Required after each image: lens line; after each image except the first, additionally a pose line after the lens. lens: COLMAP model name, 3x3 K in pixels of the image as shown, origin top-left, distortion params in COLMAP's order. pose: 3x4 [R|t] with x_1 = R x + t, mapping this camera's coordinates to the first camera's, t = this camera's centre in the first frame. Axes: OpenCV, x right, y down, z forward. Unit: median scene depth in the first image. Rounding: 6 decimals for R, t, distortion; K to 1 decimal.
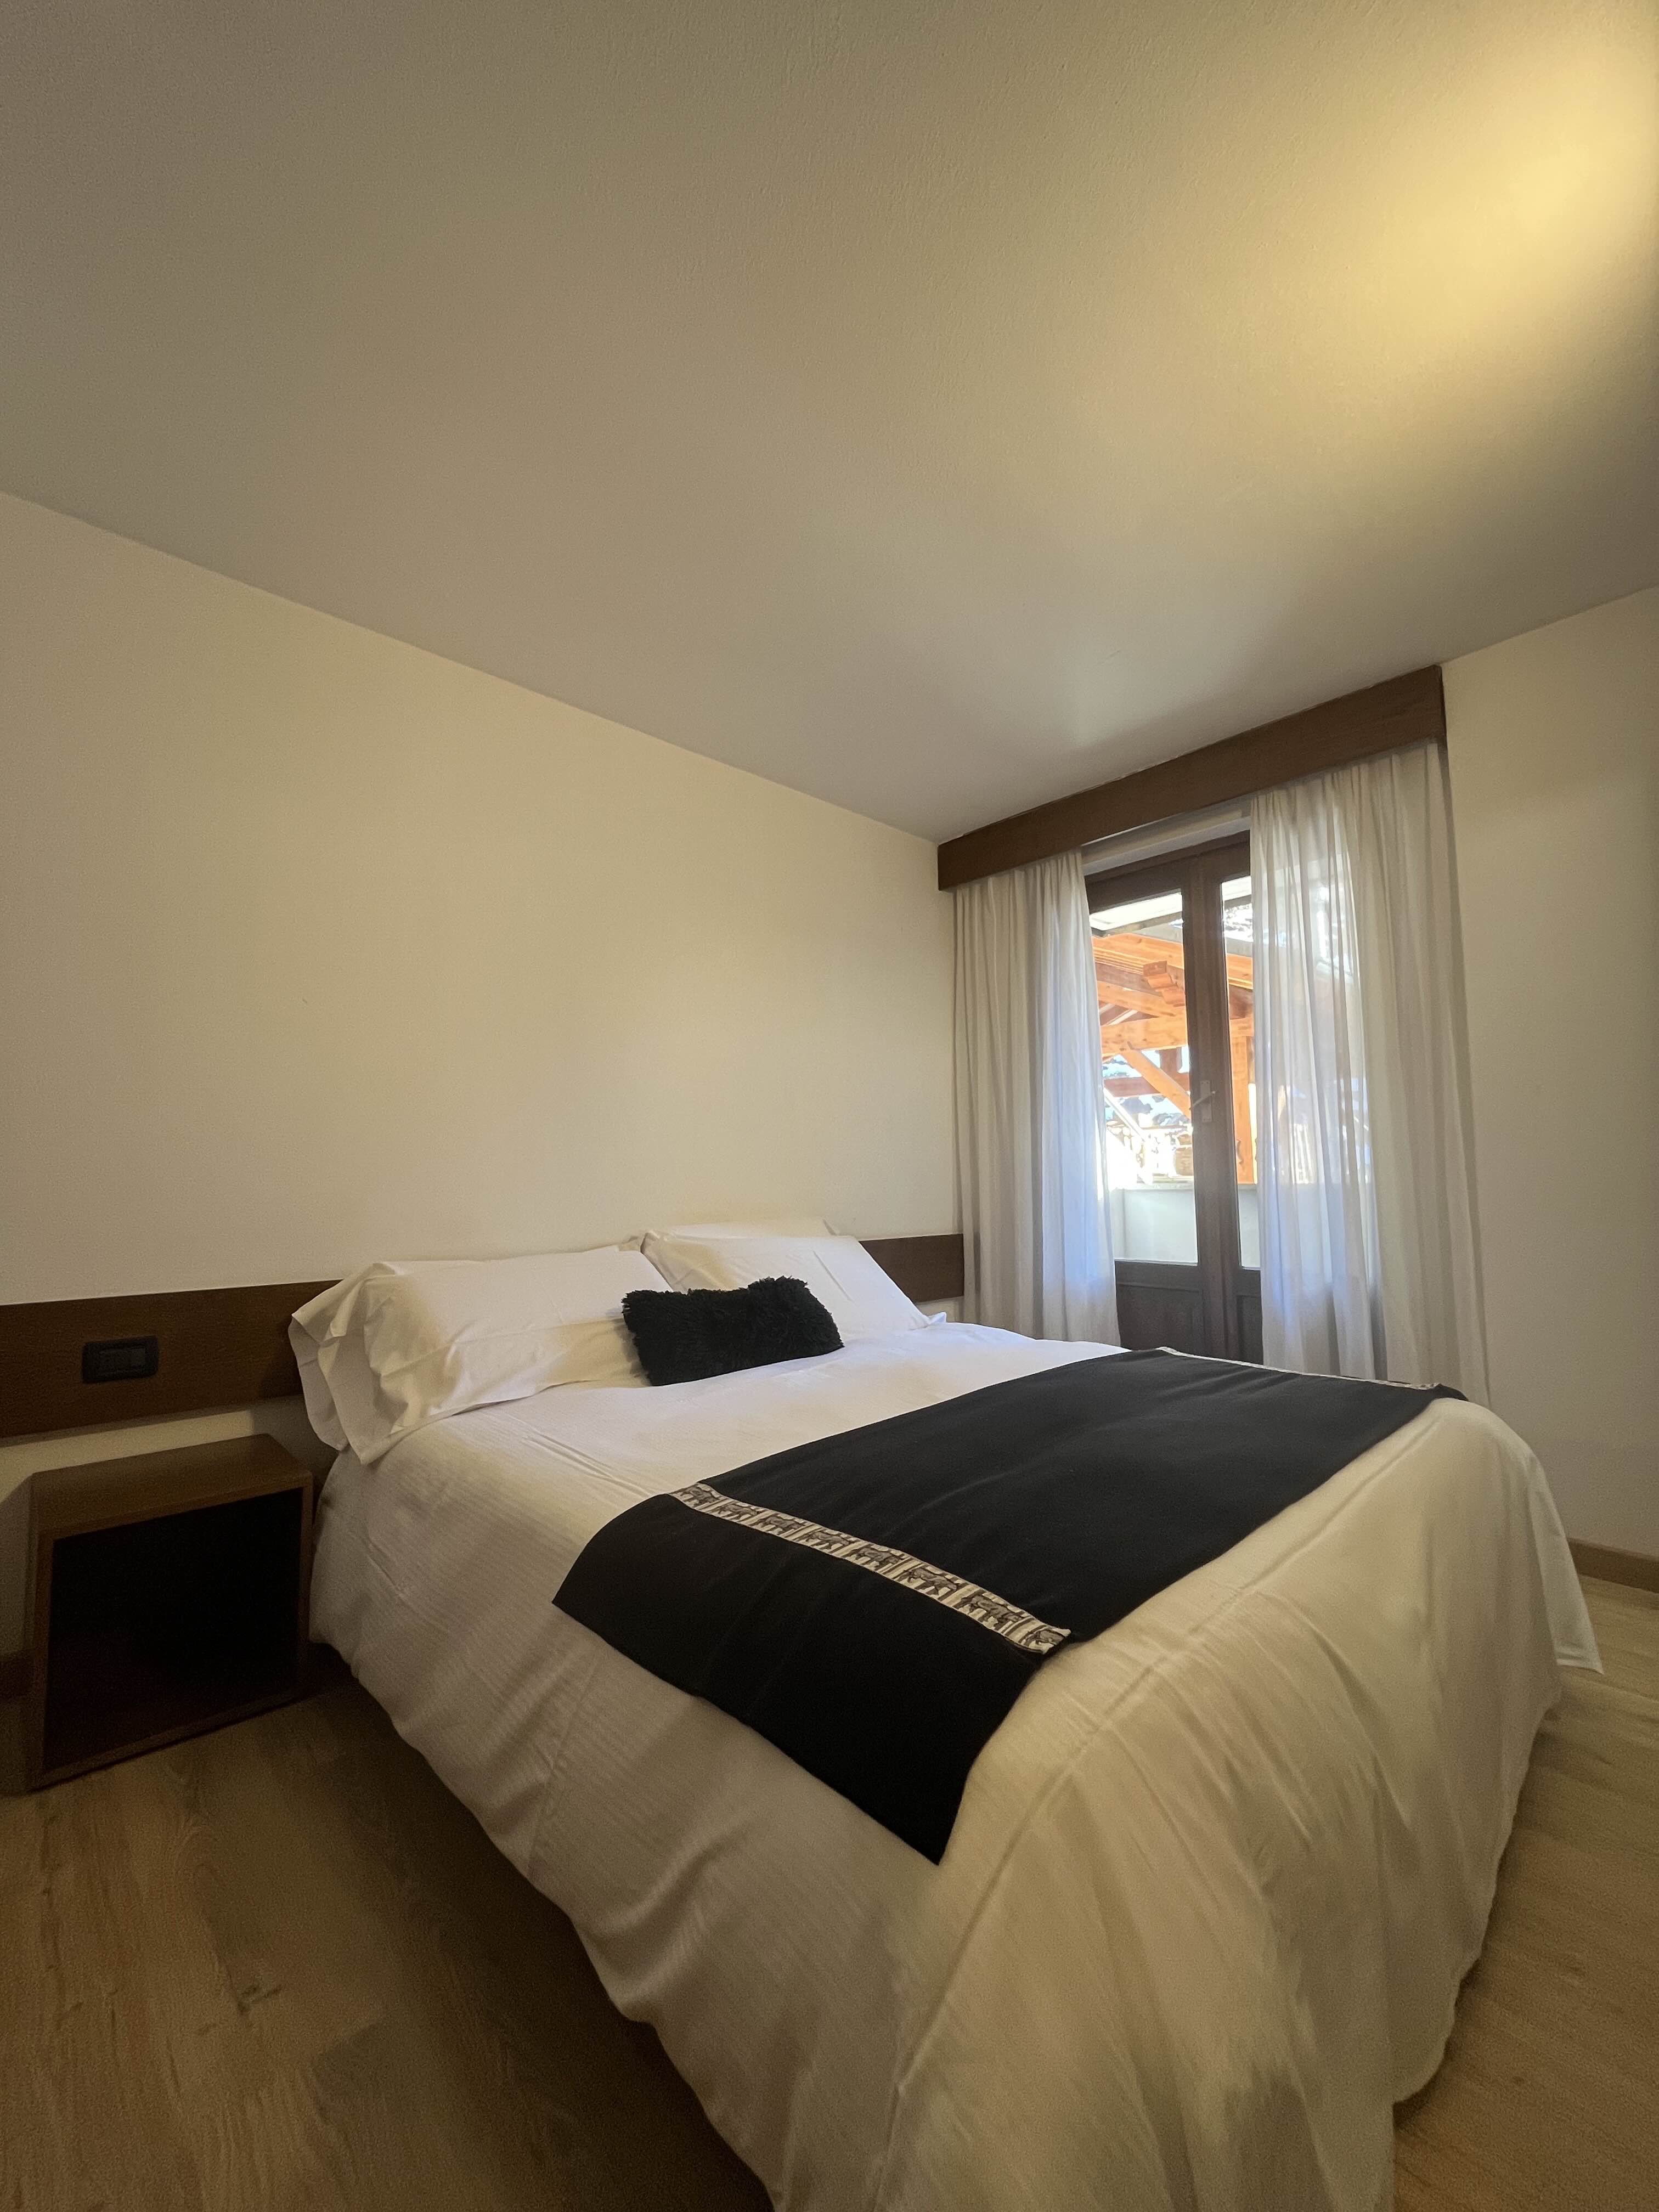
lens RADIAL K [[901.4, 0, 822.1], [0, 901.4, 1105.5], [0, 0, 1]] dist [-0.002518, -0.000375]
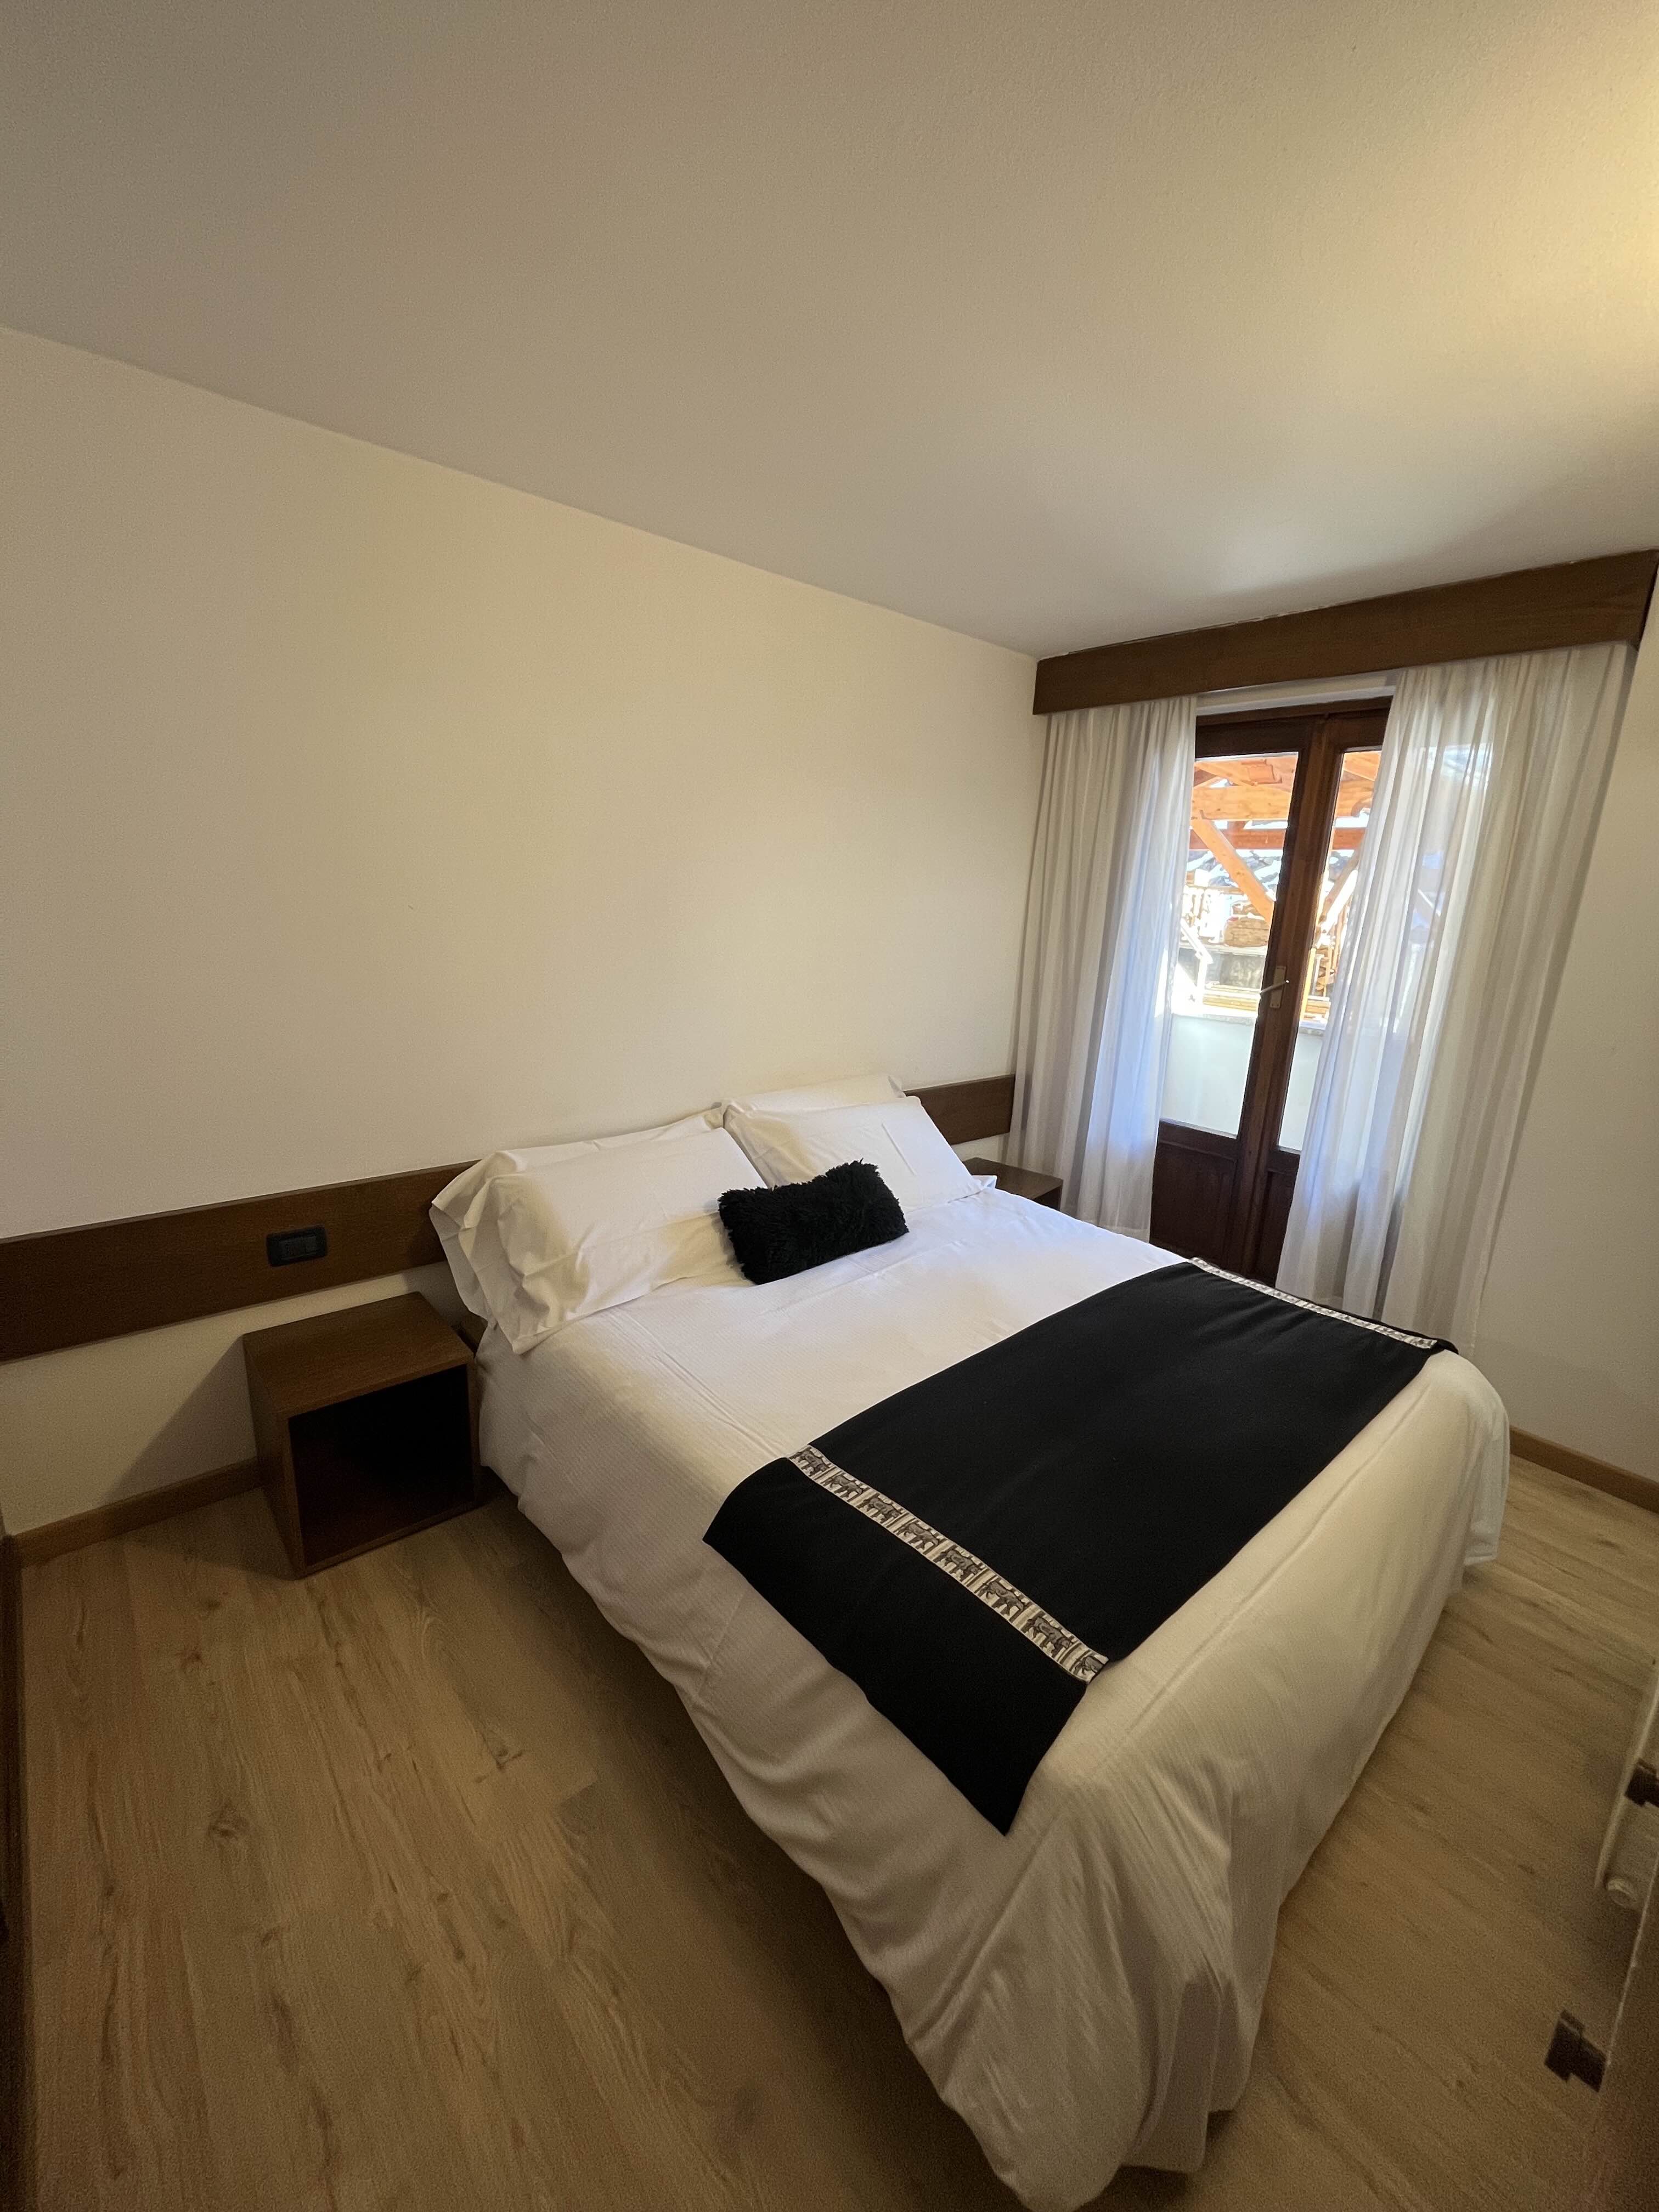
lens RADIAL K [[901.0, 0, 825.9], [0, 901.0, 1104.7], [0, 0, 1]] dist [0.000300, -0.000570]
pose [[0.997923, 0.061518, -0.019121, -0.073530], [-0.052115, 0.945399, 0.321721, -0.262890], [0.037869, -0.320056, 0.946642, -0.018831]]
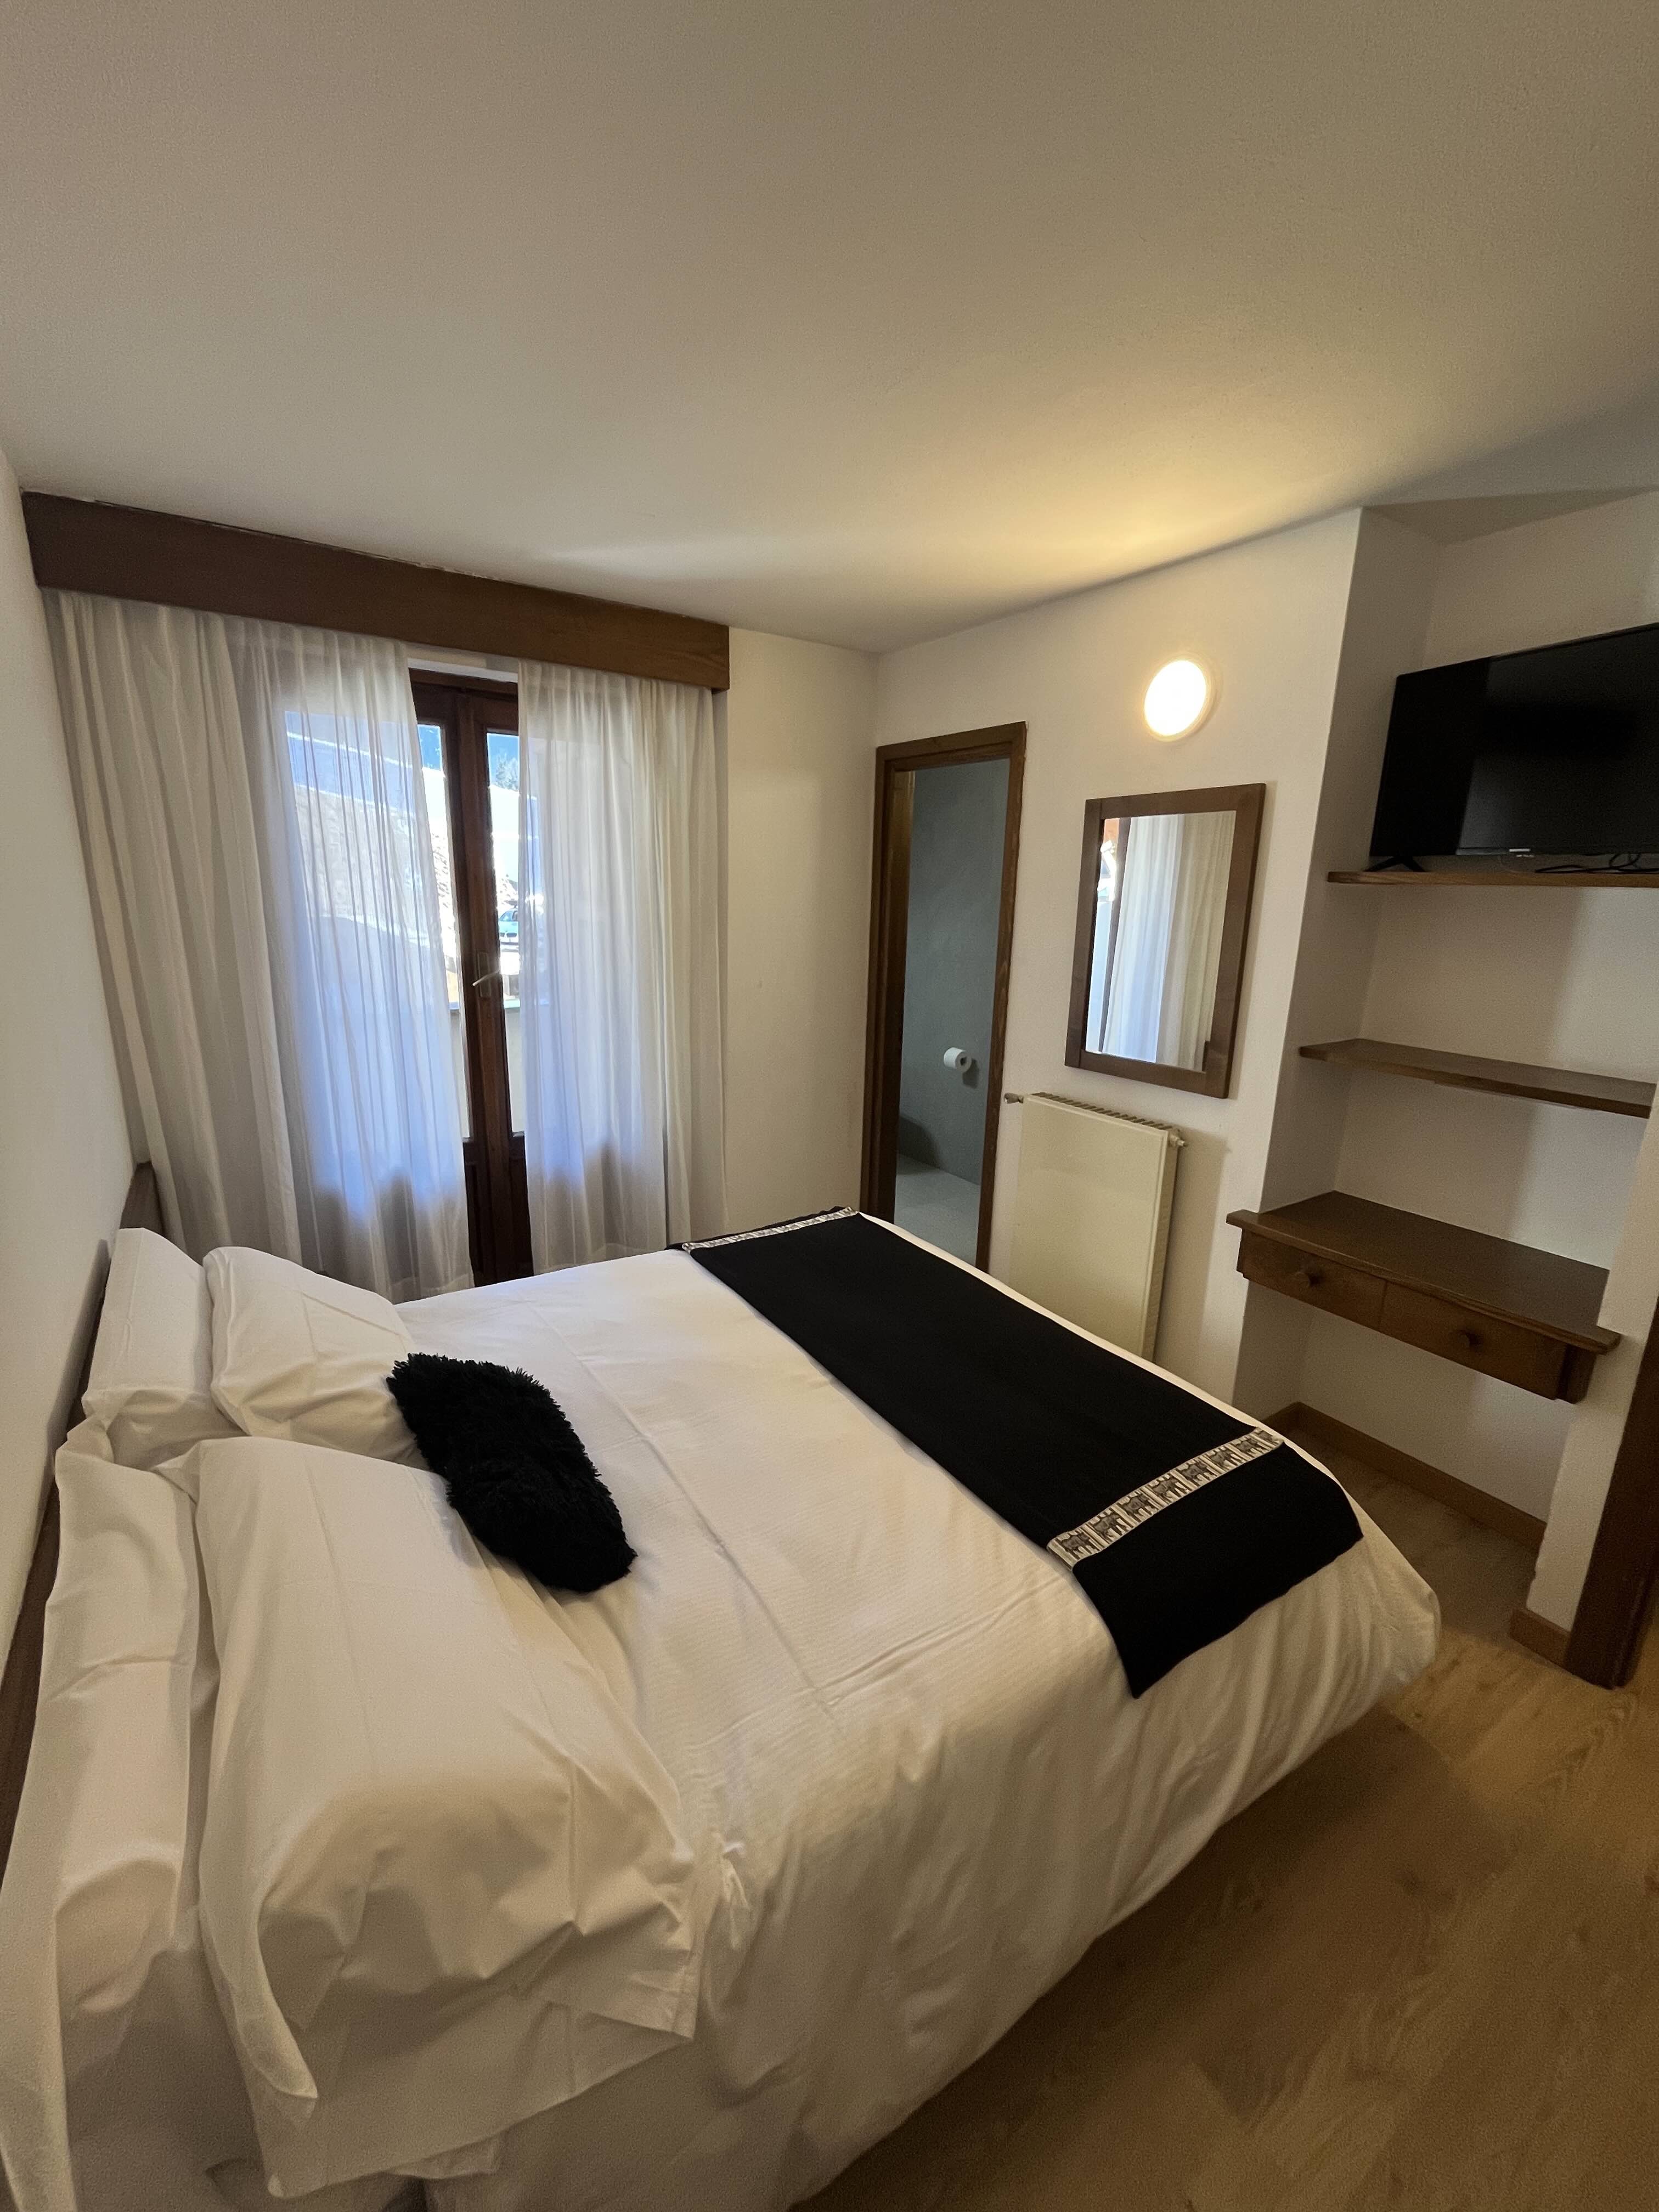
lens RADIAL K [[901.0, 0, 825.9], [0, 901.0, 1104.7], [0, 0, 1]] dist [0.000300, -0.000570]
pose [[0.163008, -0.223366, 0.961008, -0.701251], [-0.111722, 0.963592, 0.242917, -0.216770], [-0.980279, -0.146963, 0.132118, 0.737193]]
